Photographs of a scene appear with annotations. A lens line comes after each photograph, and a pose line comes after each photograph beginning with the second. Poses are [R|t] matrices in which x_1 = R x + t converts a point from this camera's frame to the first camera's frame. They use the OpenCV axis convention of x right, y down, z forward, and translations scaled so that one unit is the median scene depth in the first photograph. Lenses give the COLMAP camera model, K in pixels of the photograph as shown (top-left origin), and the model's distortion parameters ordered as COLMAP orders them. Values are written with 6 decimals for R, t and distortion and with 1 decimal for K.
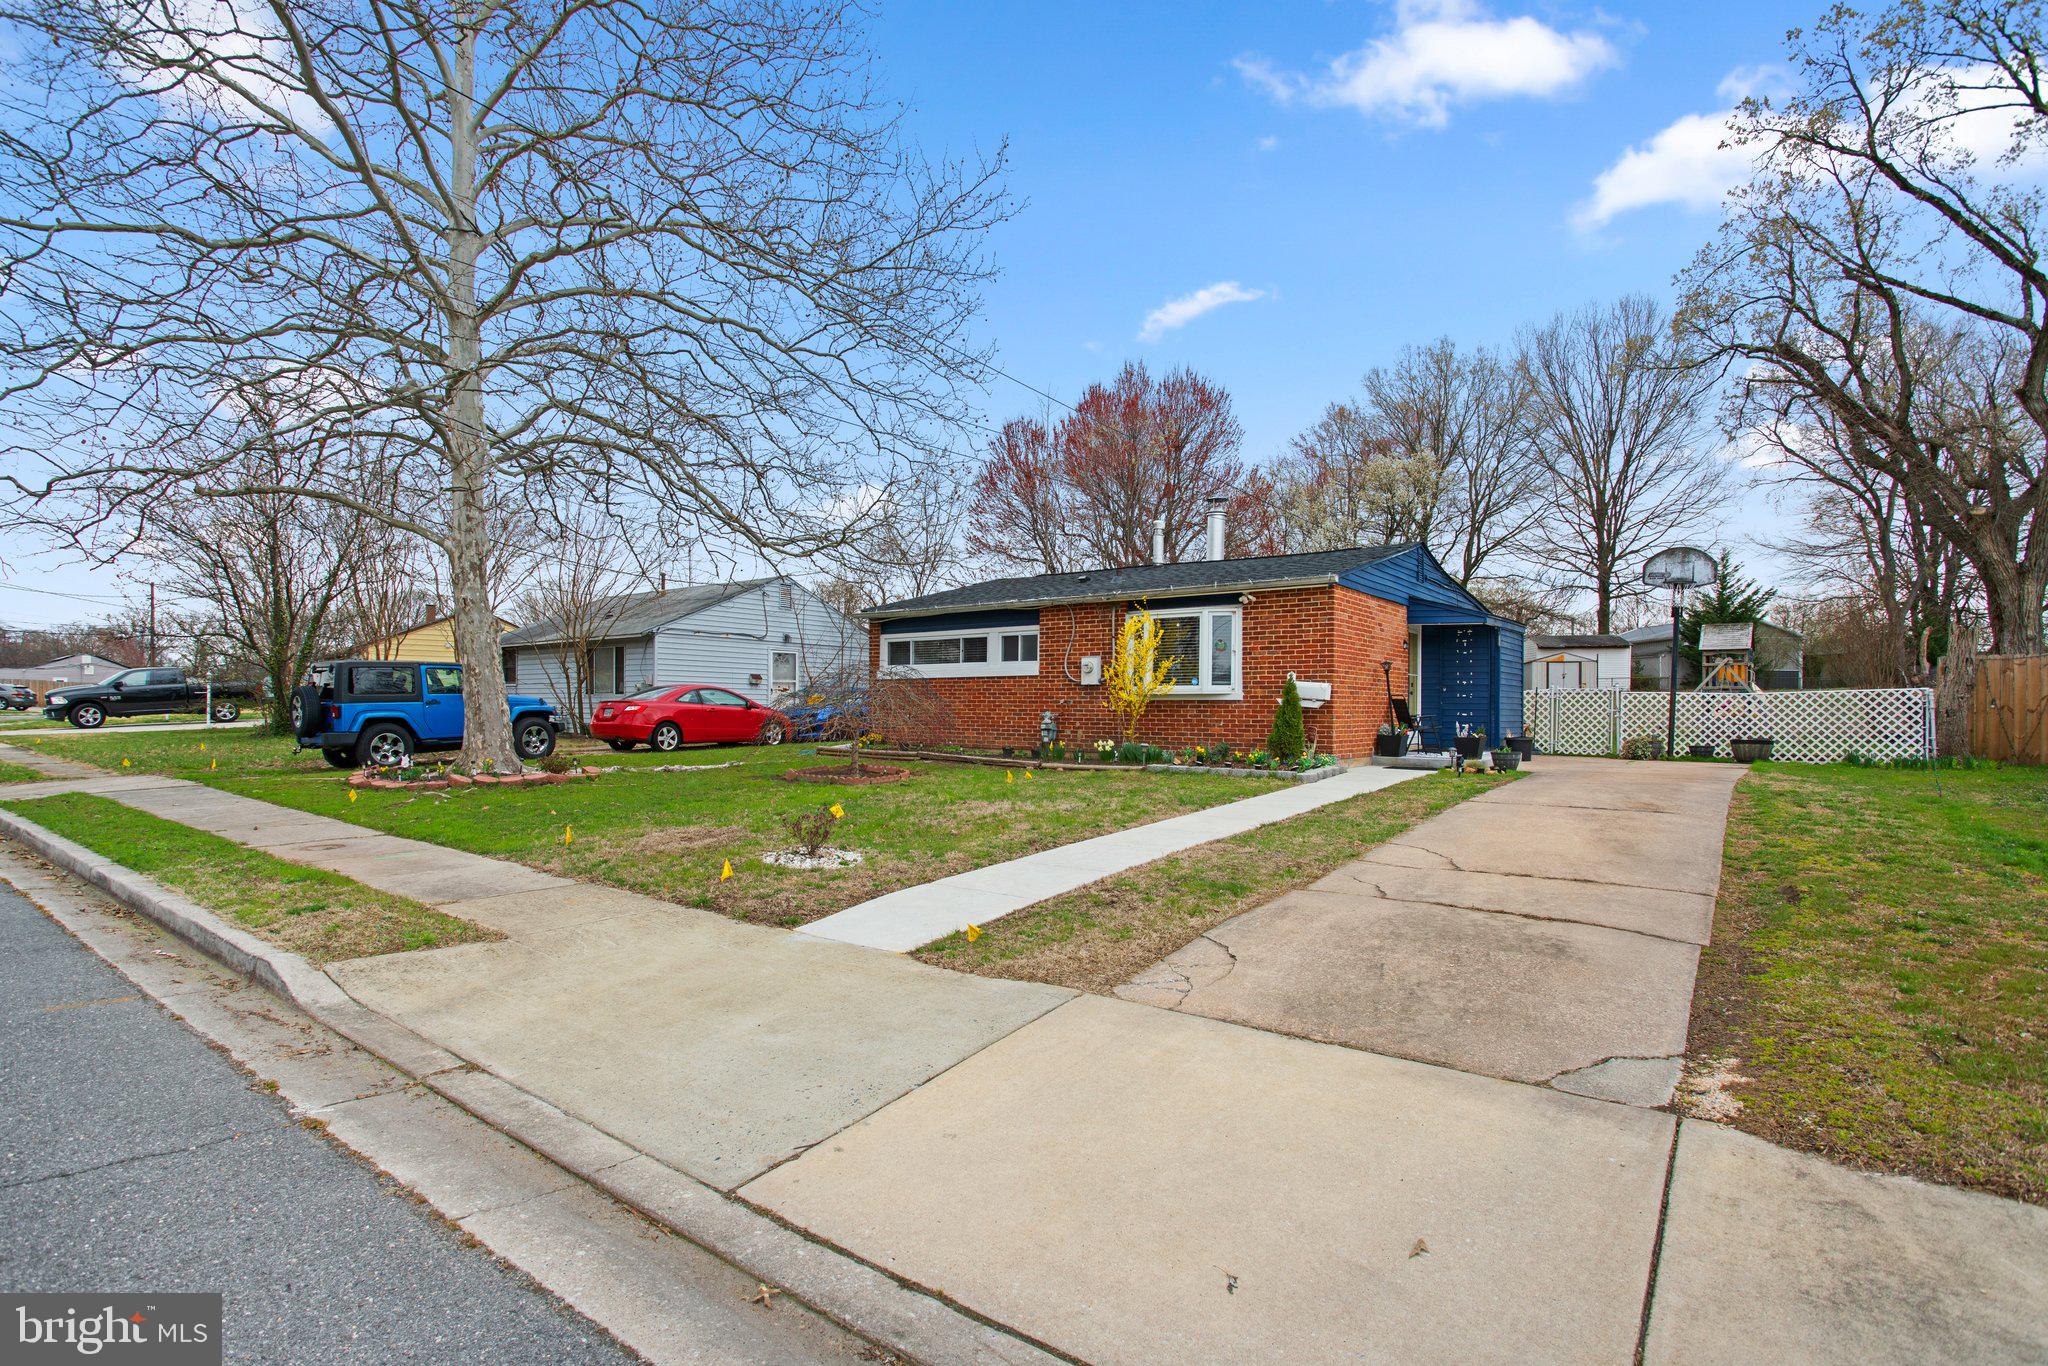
lens RADIAL K [[1023.1, 0, 1019.4], [0, 1023.1, 686.6], [0, 0, 1]] dist [-0.041829, 0.011973]
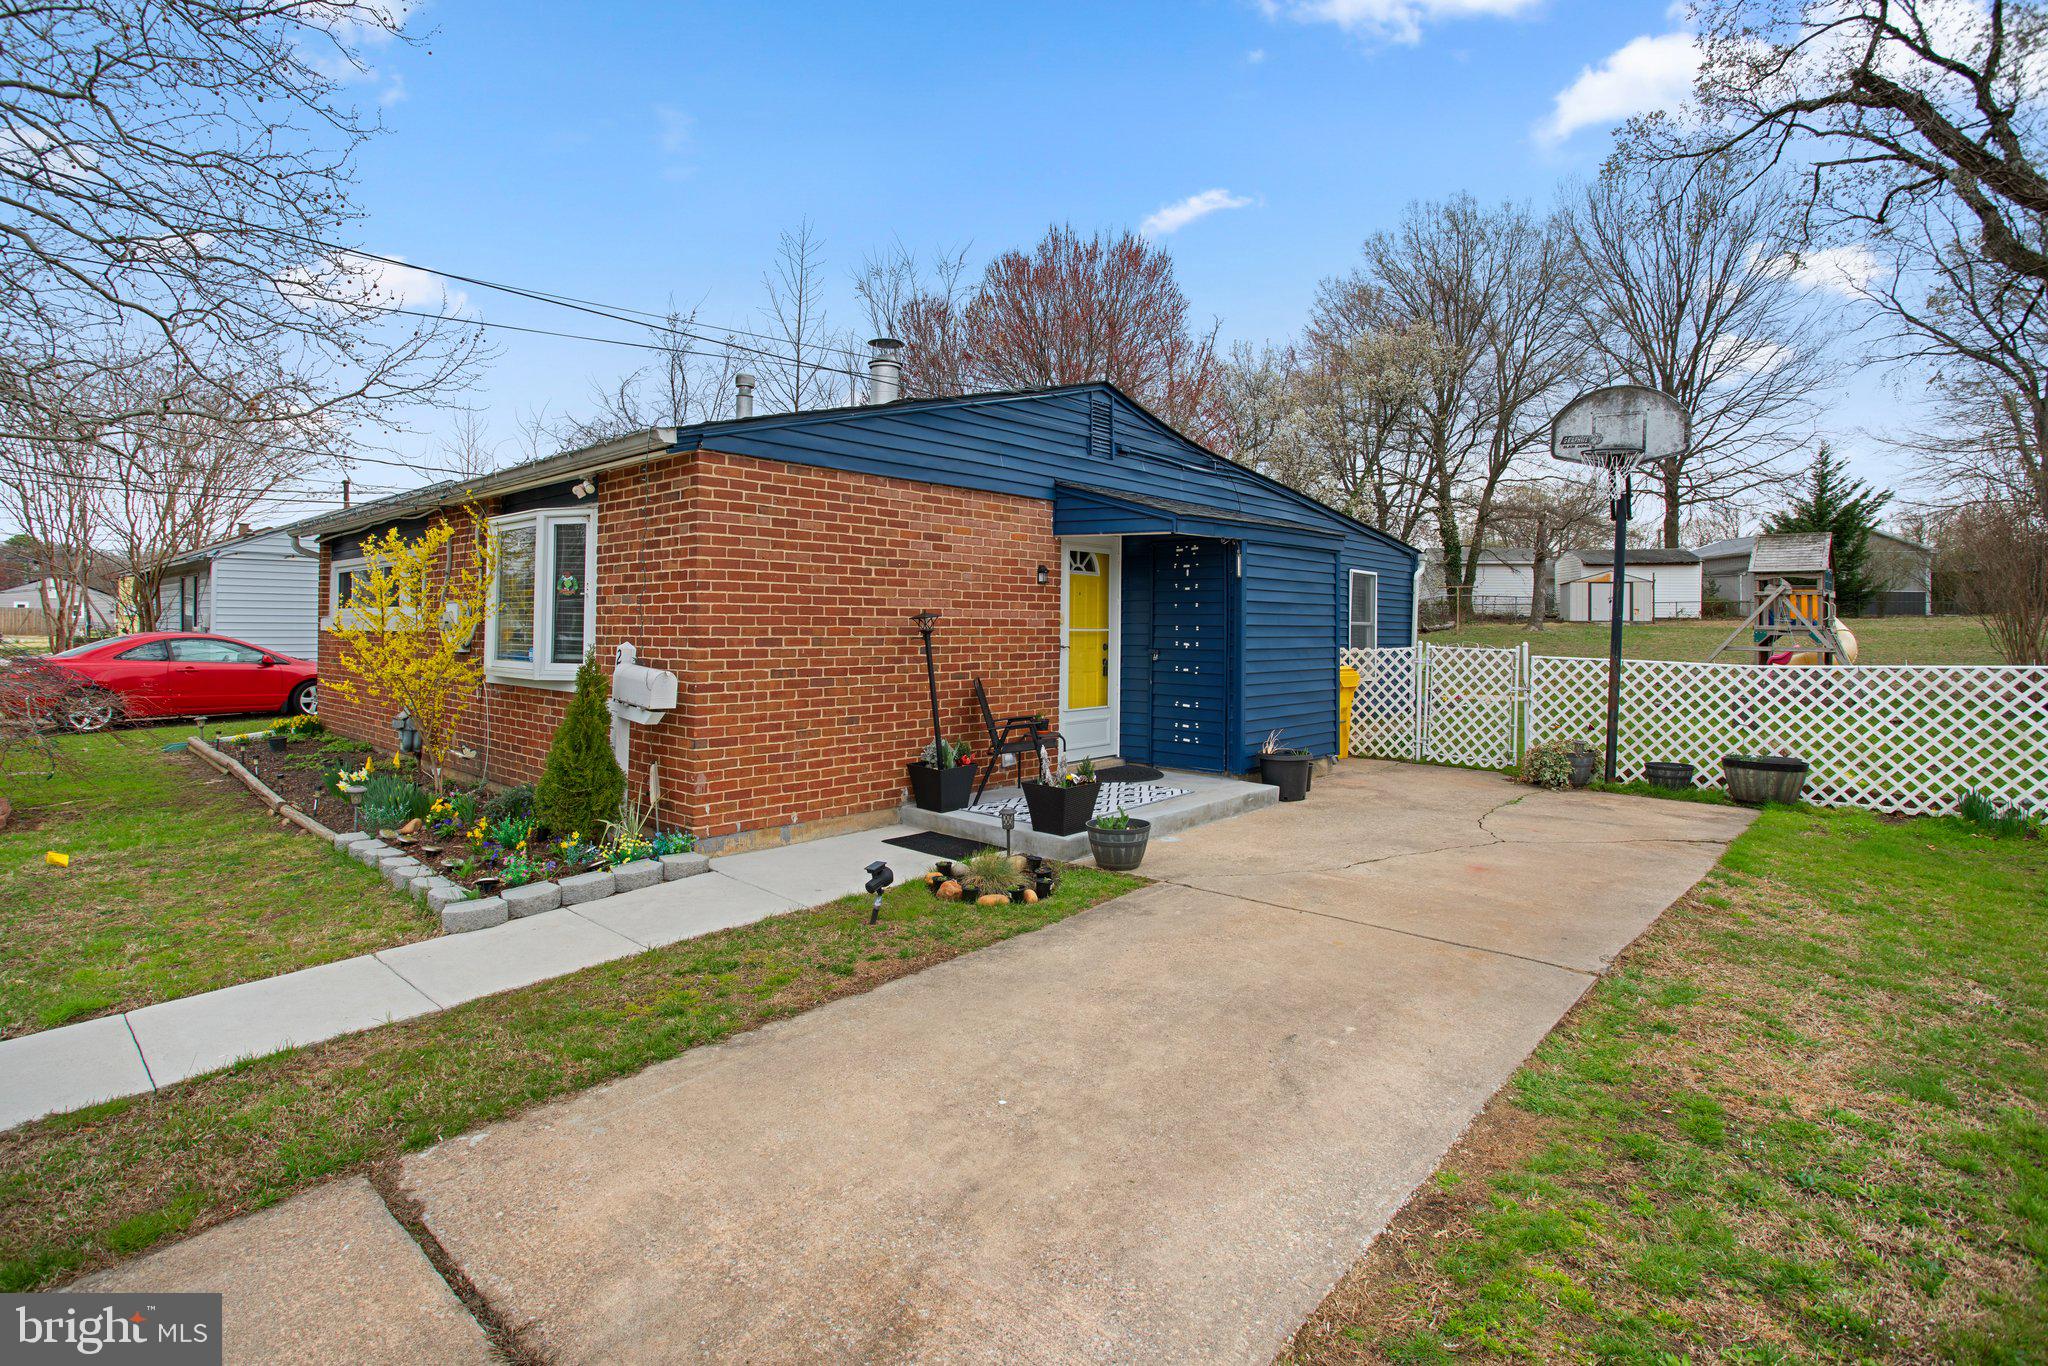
lens RADIAL K [[1023.1, 0, 1009.6], [0, 1023.1, 601.8], [0, 0, 1]] dist [-0.041829, 0.011973]
pose [[0.995918, -0.000896, -0.090260, 0.281709], [0.000775, 0.999999, -0.001369, -0.018977], [0.090261, 0.001294, 0.995917, 0.328134]]
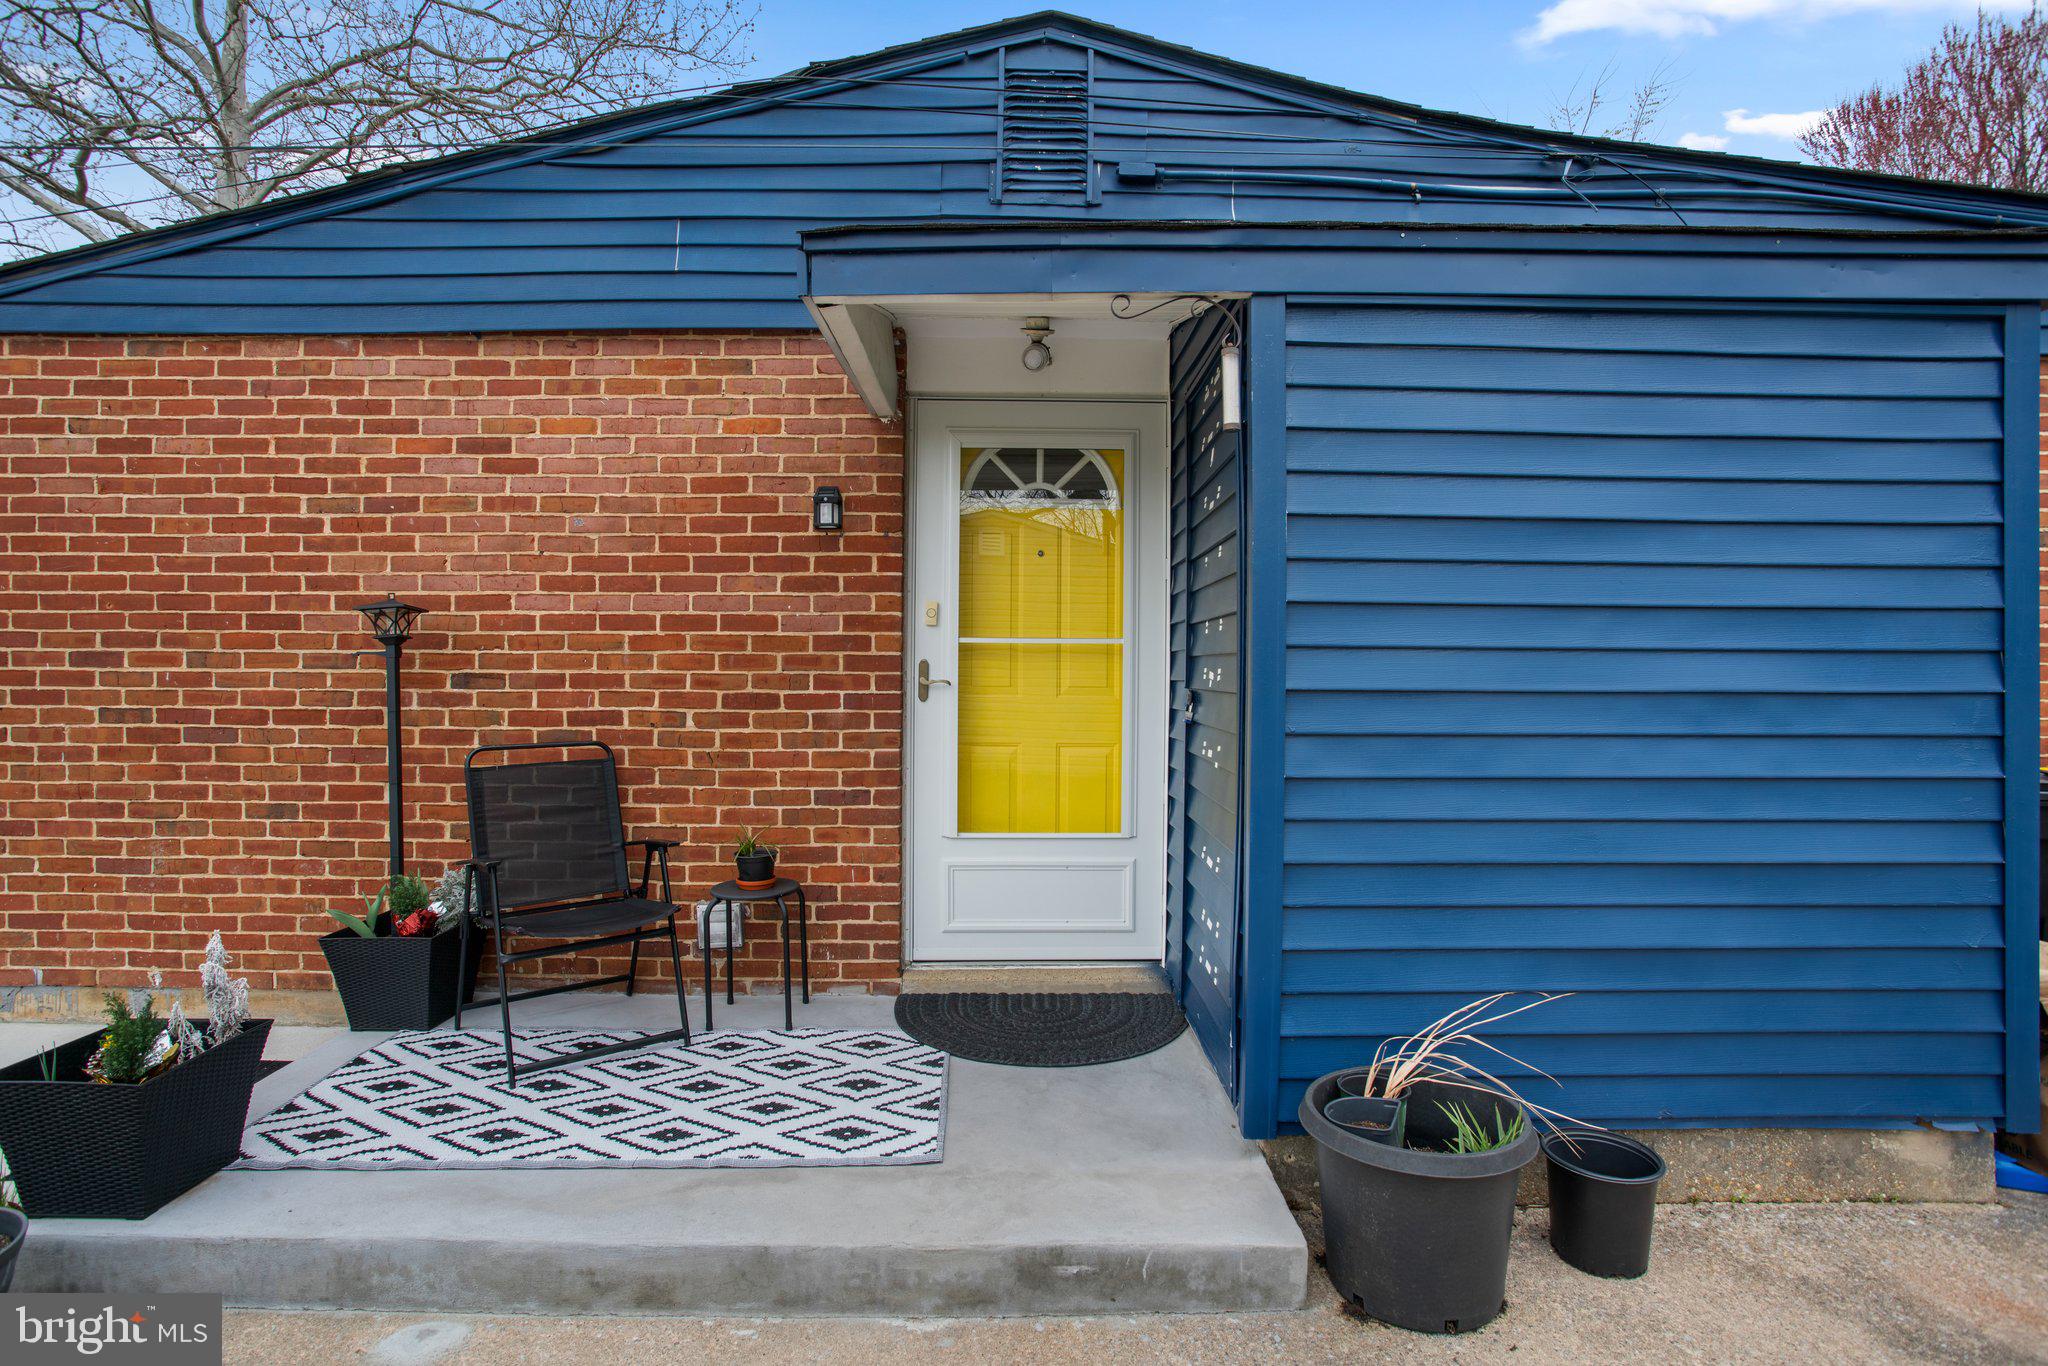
lens RADIAL K [[1023.1, 0, 1027.9], [0, 1023.1, 681.0], [0, 0, 1]] dist [-0.041829, 0.011973]
pose [[0.606578, -0.007944, -0.794984, 0.399450], [0.015475, 0.999879, 0.001816, -0.003188], [0.794873, -0.013404, 0.606627, 0.618362]]
